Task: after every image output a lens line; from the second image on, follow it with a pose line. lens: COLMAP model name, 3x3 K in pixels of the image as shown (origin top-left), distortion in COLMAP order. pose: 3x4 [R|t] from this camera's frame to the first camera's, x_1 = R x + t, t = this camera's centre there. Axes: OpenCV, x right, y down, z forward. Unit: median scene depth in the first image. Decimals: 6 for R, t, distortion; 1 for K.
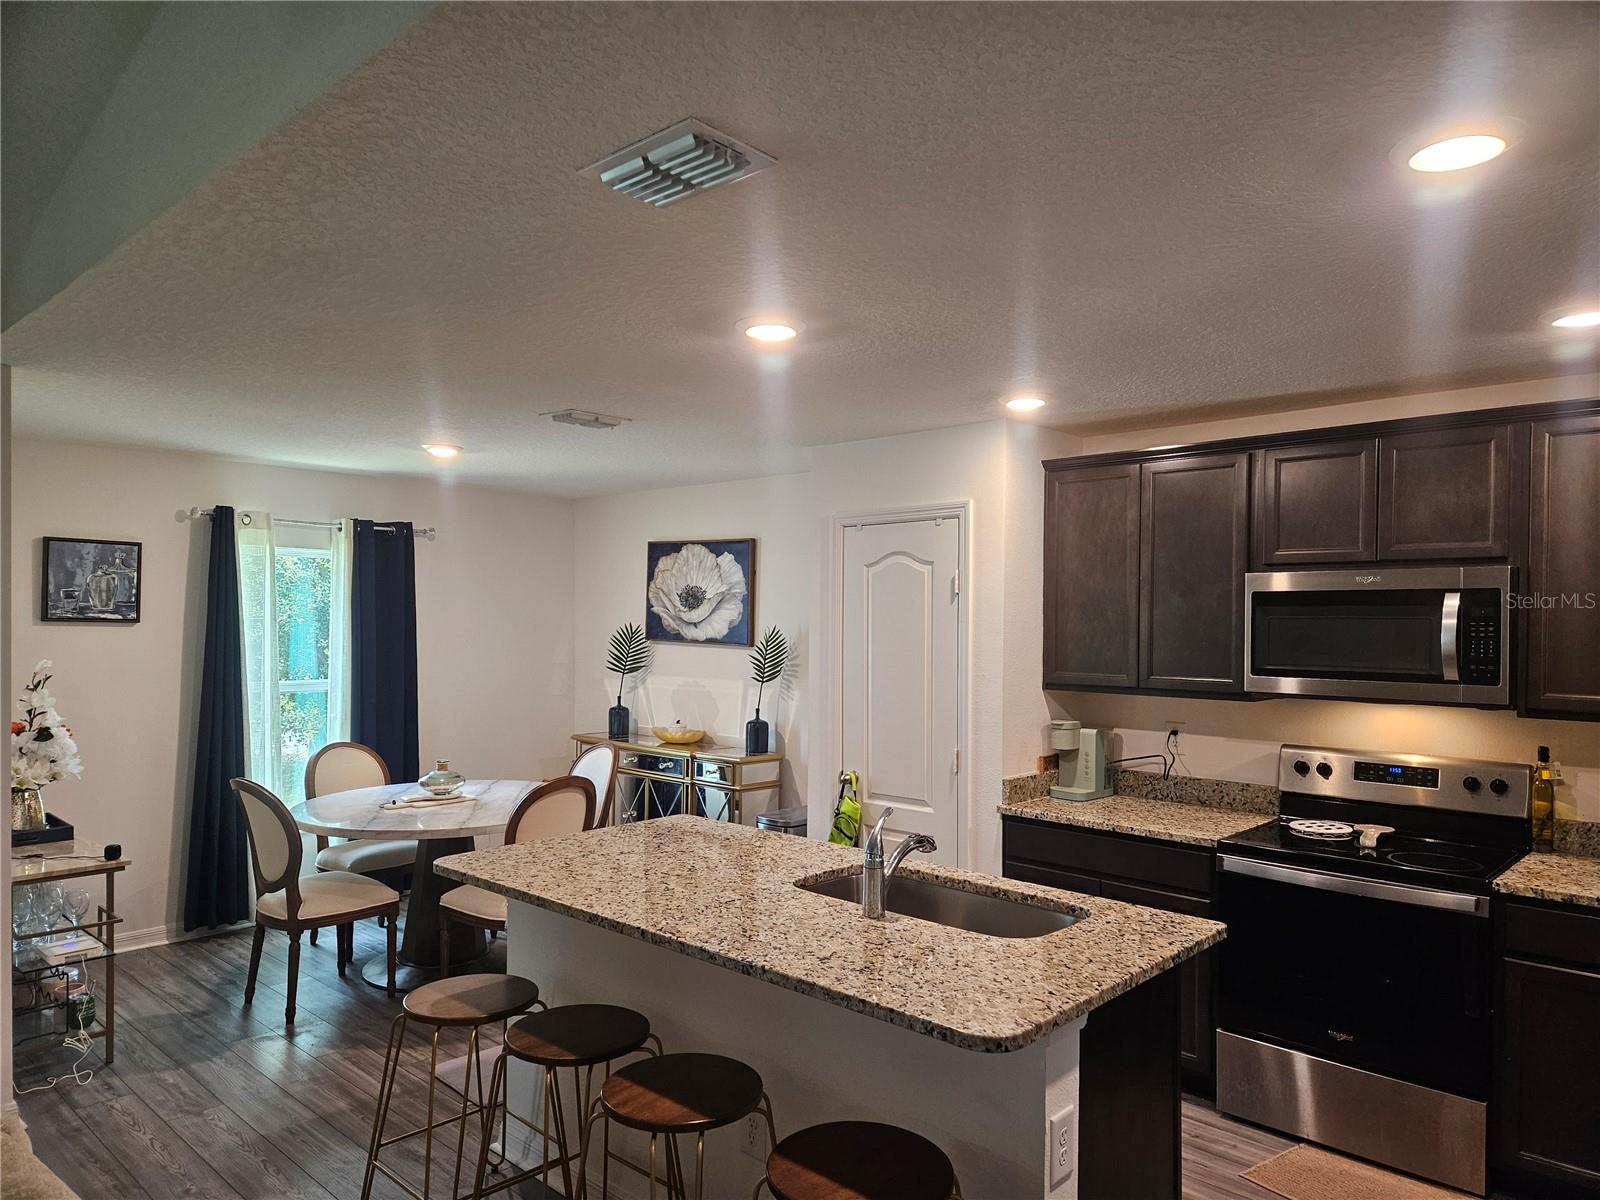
lens RADIAL K [[1054.2, 0, 804.5], [0, 1054.2, 629.5], [0, 0, 1]] dist [0.052318, -0.049531]
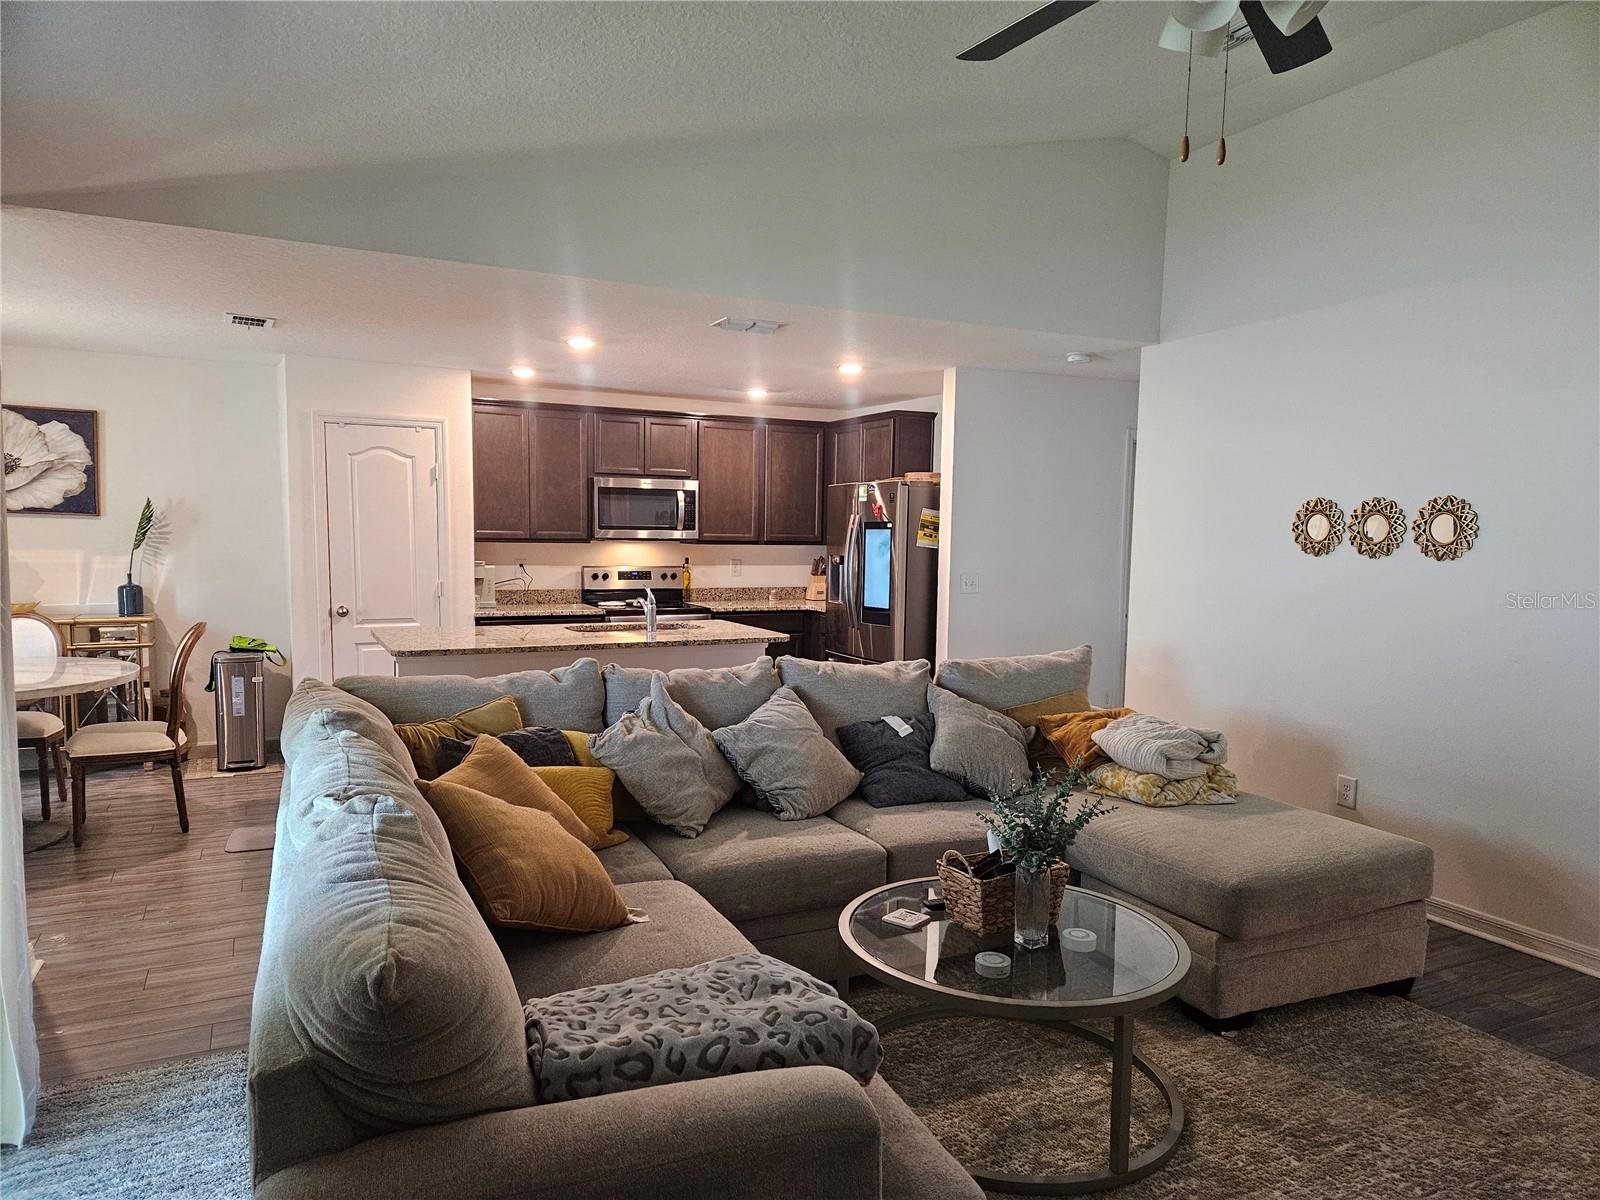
lens RADIAL K [[1054.2, 0, 804.5], [0, 1054.2, 629.5], [0, 0, 1]] dist [0.052318, -0.049531]
pose [[0.323586, -0.095354, 0.941382, -0.867263], [-0.006008, 0.994682, 0.102818, 0.015676], [-0.946180, -0.038926, 0.321293, -0.003839]]
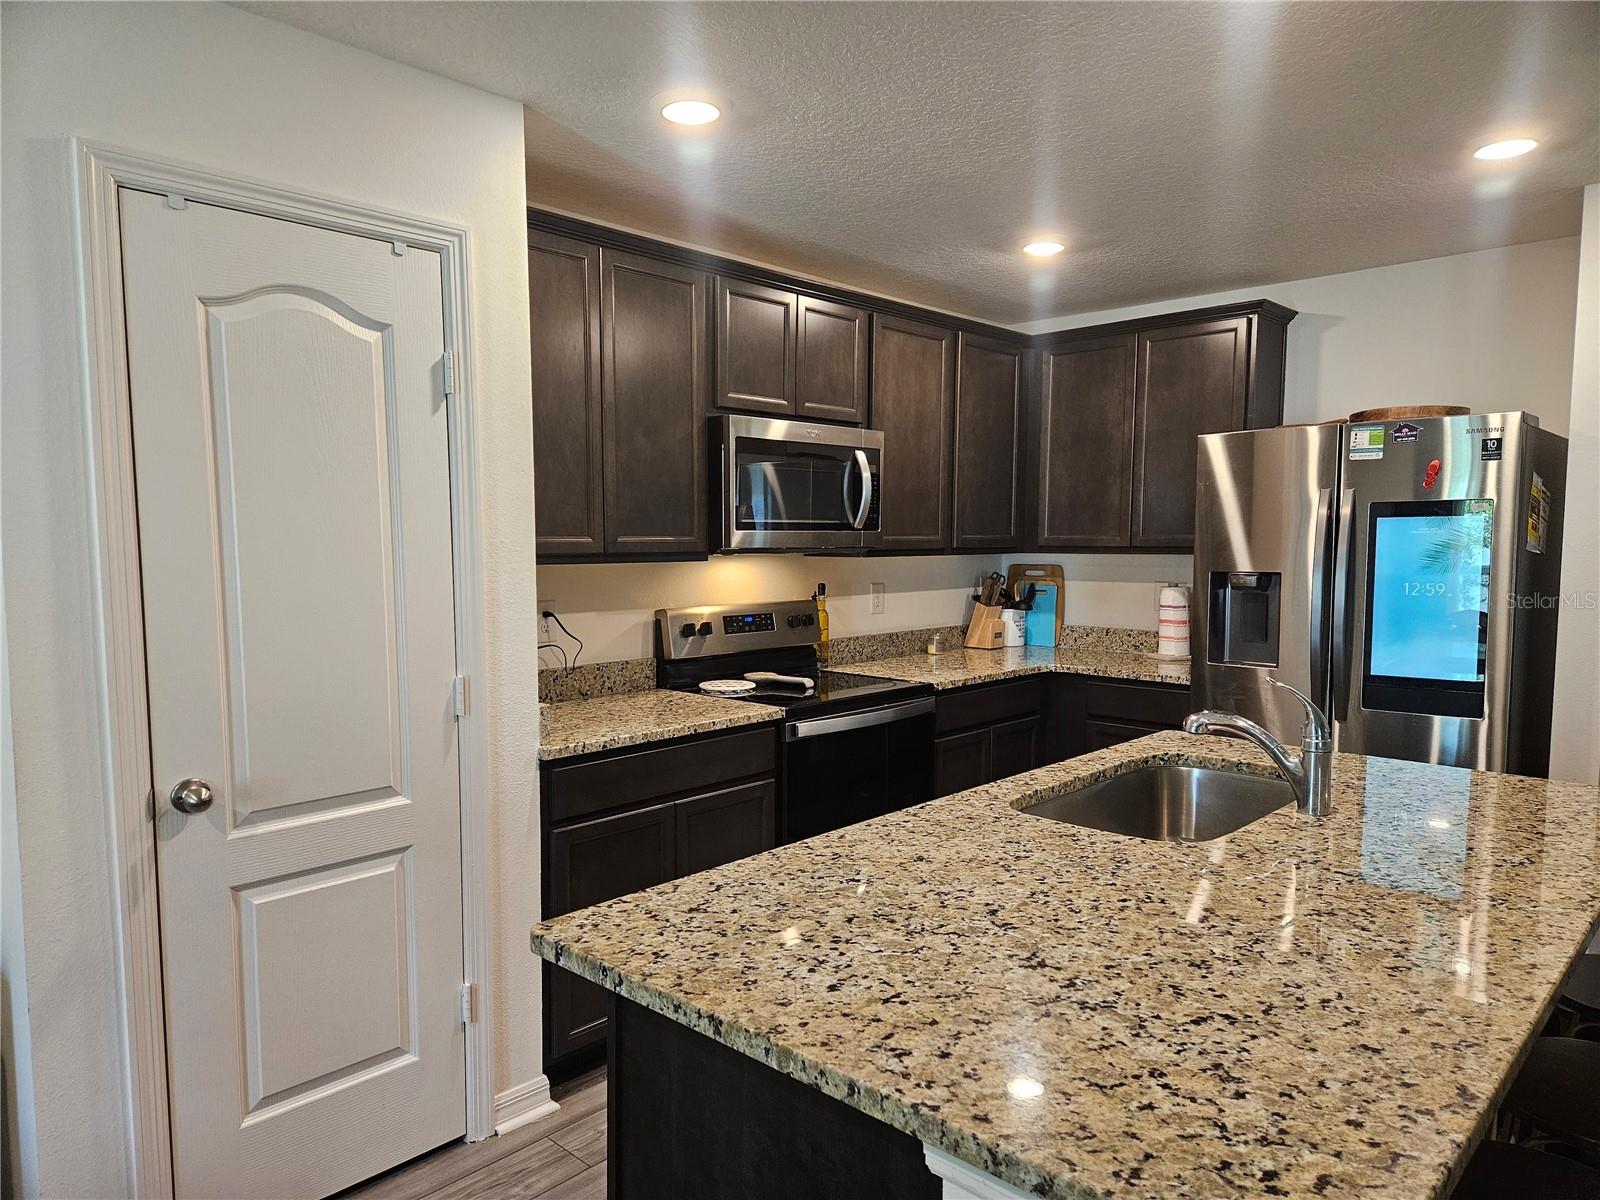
lens RADIAL K [[1068.2, 0, 784.5], [0, 1068.2, 610.7], [0, 0, 1]] dist [0.081590, -0.057425]
pose [[0.011795, -0.079252, 0.996785, -0.320431], [0.007867, 0.996831, 0.079162, 0.026455], [-0.999899, 0.006908, 0.012381, 0.617591]]
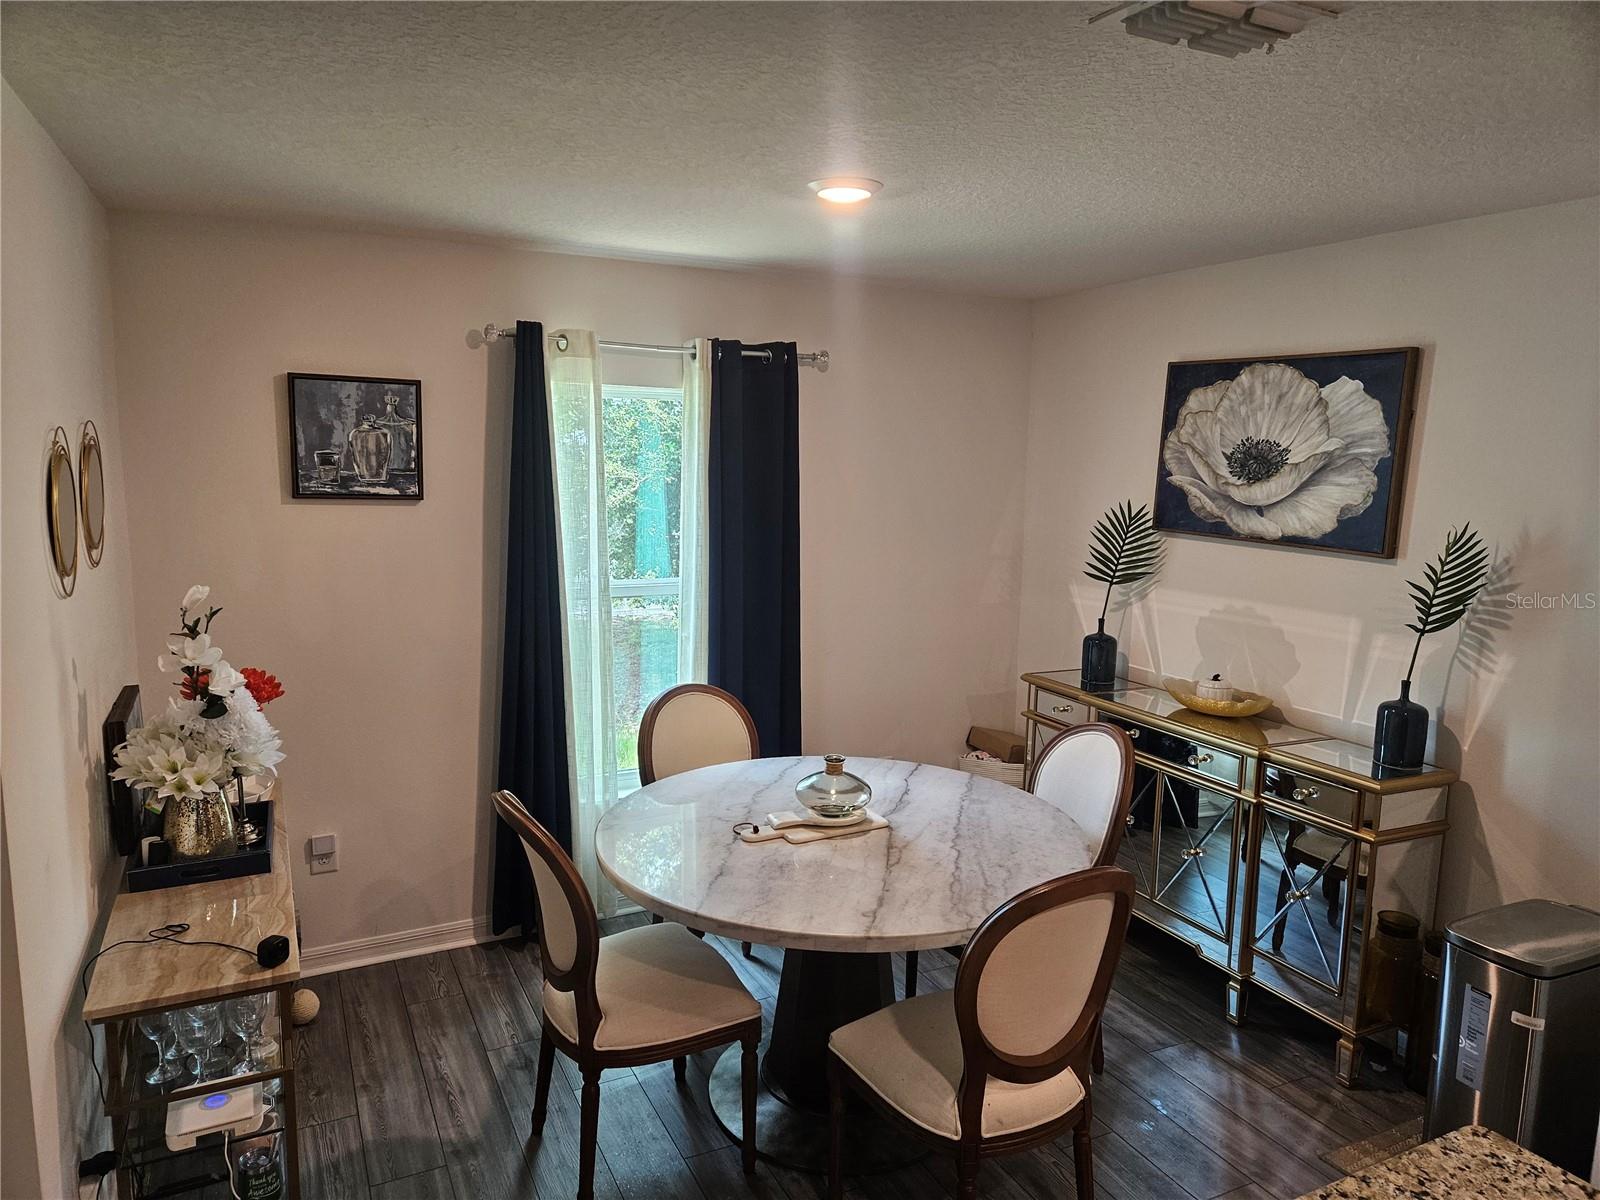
lens RADIAL K [[1068.2, 0, 784.5], [0, 1068.2, 610.7], [0, 0, 1]] dist [0.081590, -0.057425]
pose [[0.931082, 0.059083, -0.359995, -0.140733], [-0.010351, 0.990680, 0.135819, -0.029756], [0.364664, -0.122732, 0.923015, 0.401763]]
